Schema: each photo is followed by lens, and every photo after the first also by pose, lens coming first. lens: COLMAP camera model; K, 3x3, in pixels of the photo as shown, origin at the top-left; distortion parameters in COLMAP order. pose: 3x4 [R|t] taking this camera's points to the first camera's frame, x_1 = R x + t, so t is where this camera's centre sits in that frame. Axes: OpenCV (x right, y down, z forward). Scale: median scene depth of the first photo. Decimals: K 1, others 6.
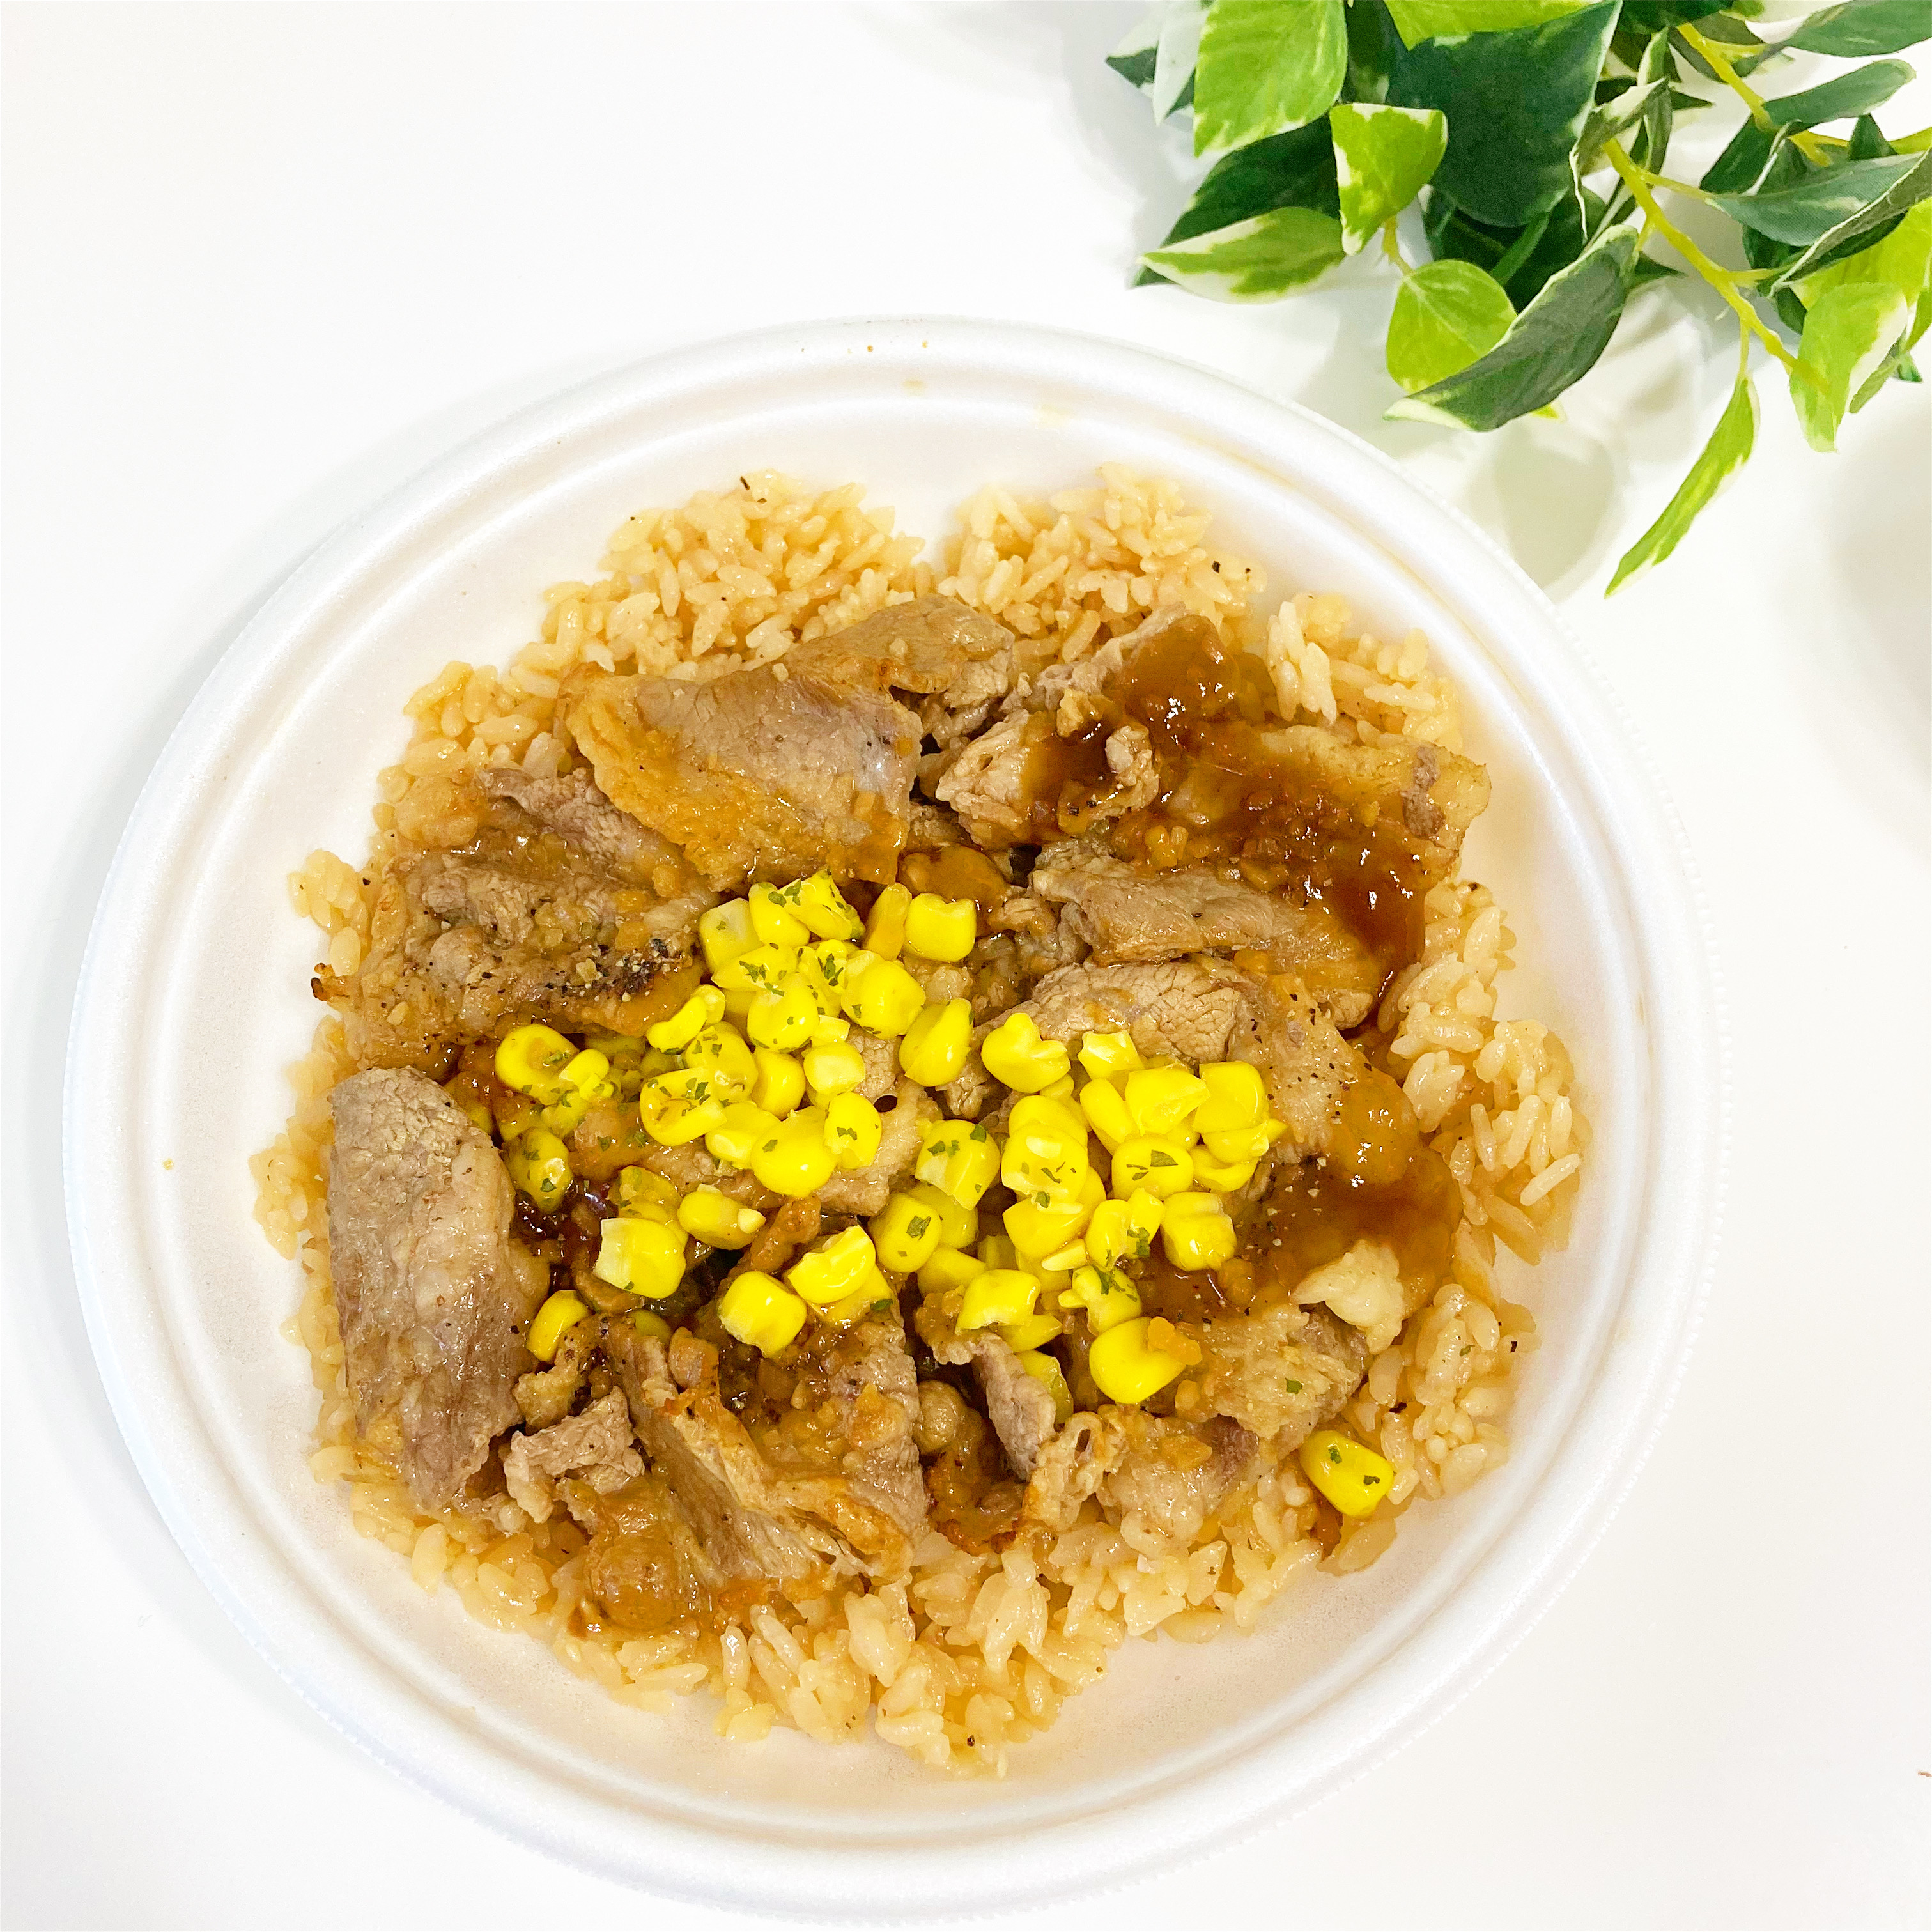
lens RADIAL K [[2054.8, 0, 1012.3], [0, 2054.8, 869.9], [0, 0, 1]] dist [0.215955, -0.934591]
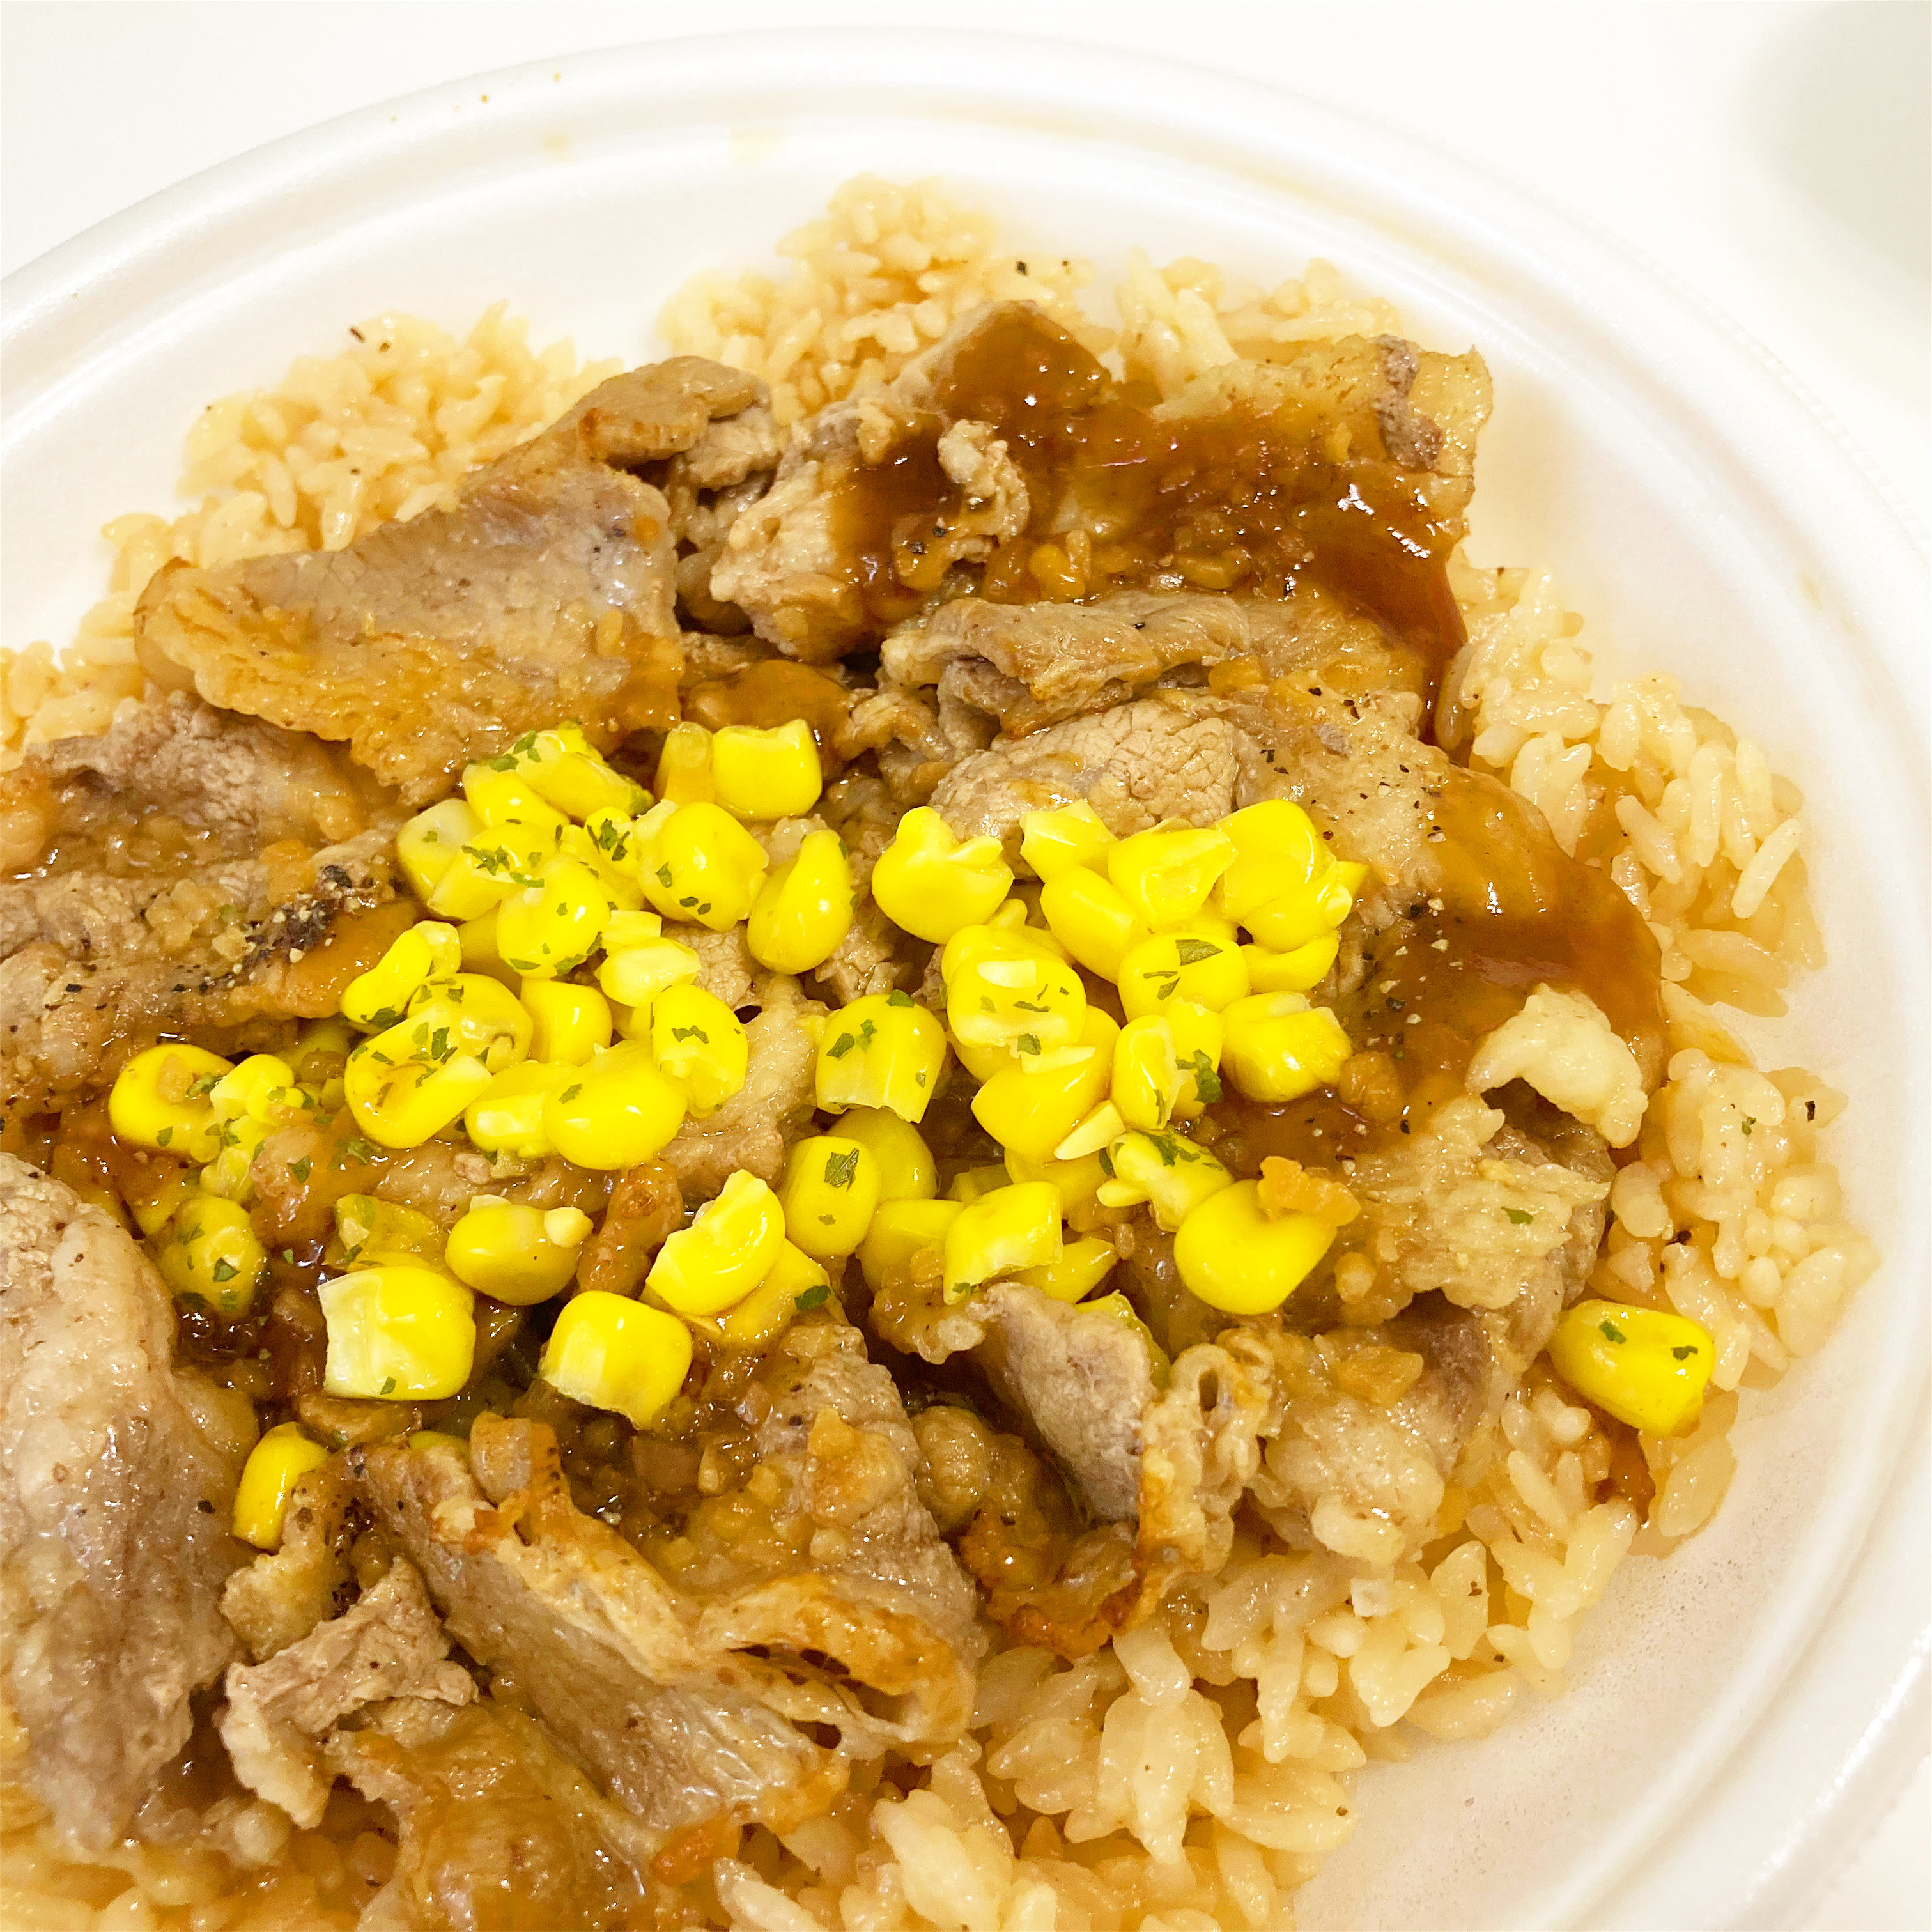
lens RADIAL K [[2051.1, 0, 963.4], [0, 2051.1, 902.8], [0, 0, 1]] dist [0.110491, -0.374629]
pose [[0.965525, -0.241125, 0.098081, -0.051287], [0.256418, 0.945905, -0.198779, 0.228042], [-0.044844, 0.217076, 0.975124, 0.391472]]
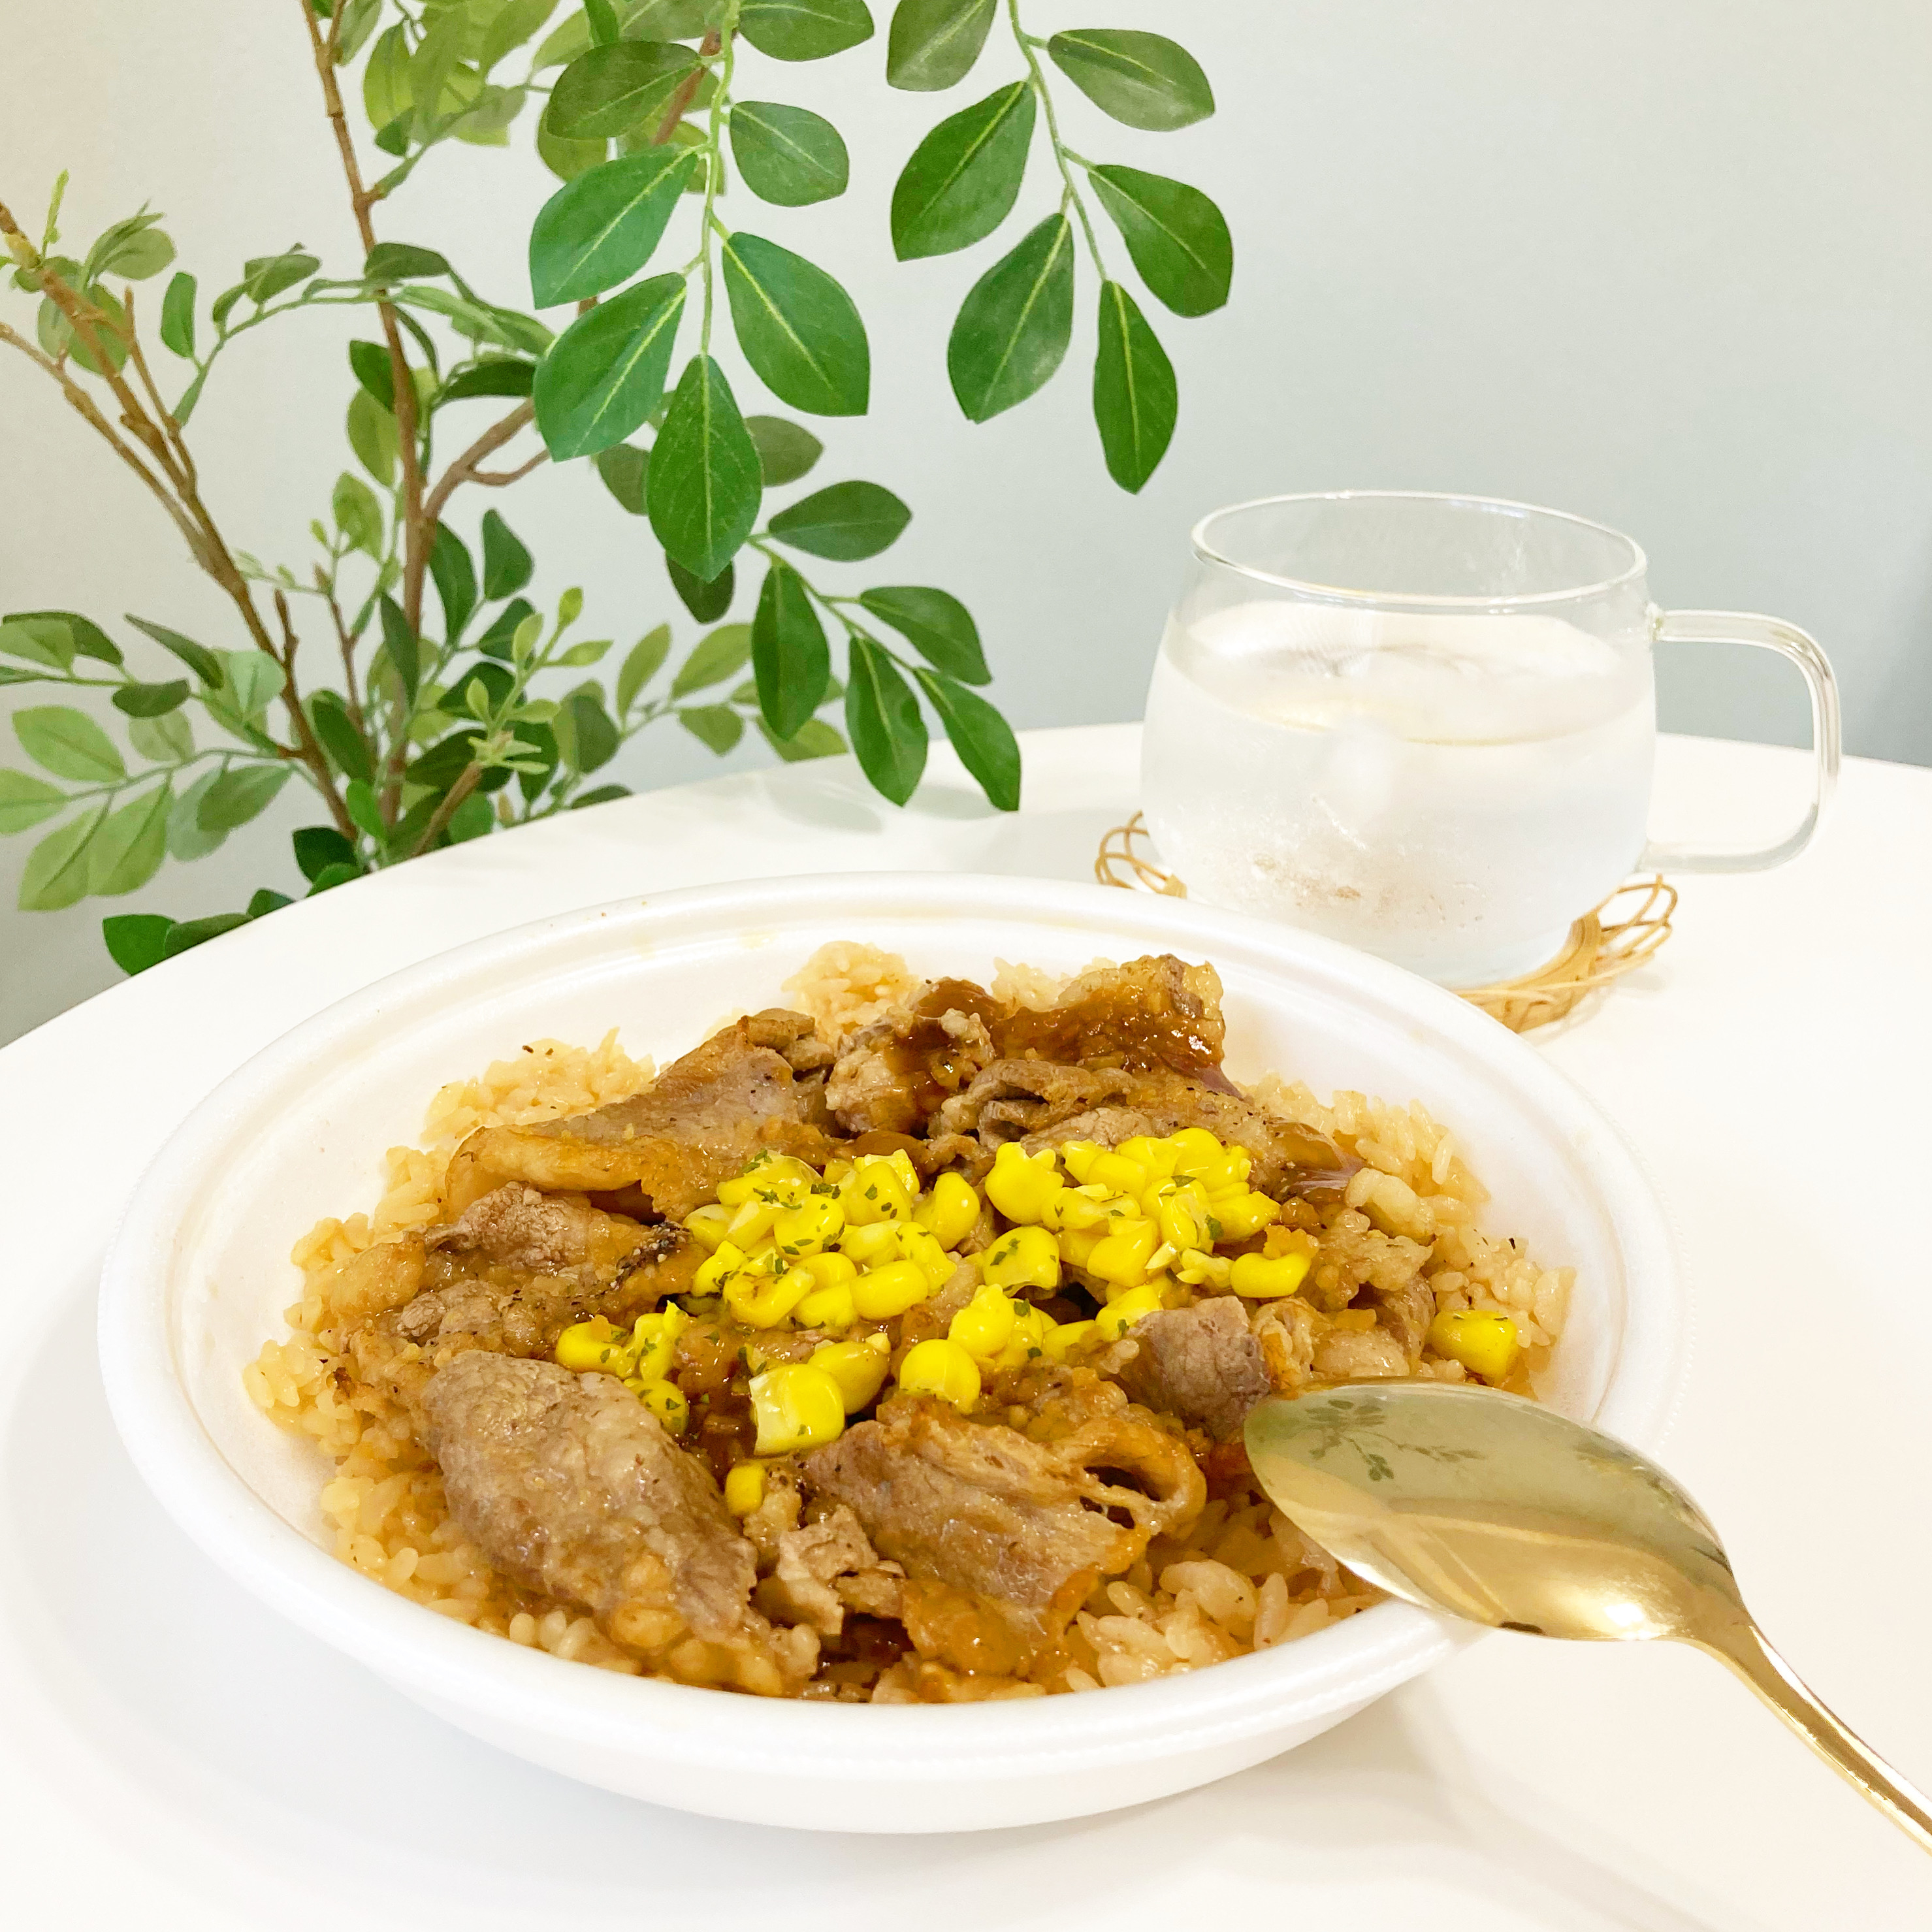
lens RADIAL K [[2051.1, 0, 963.4], [0, 2051.1, 902.8], [0, 0, 1]] dist [0.110491, -0.374629]
pose [[0.855097, -0.180559, 0.486012, -0.537040], [0.476017, 0.644901, -0.597922, 0.645148], [-0.205469, 0.742631, 0.637402, 0.196255]]
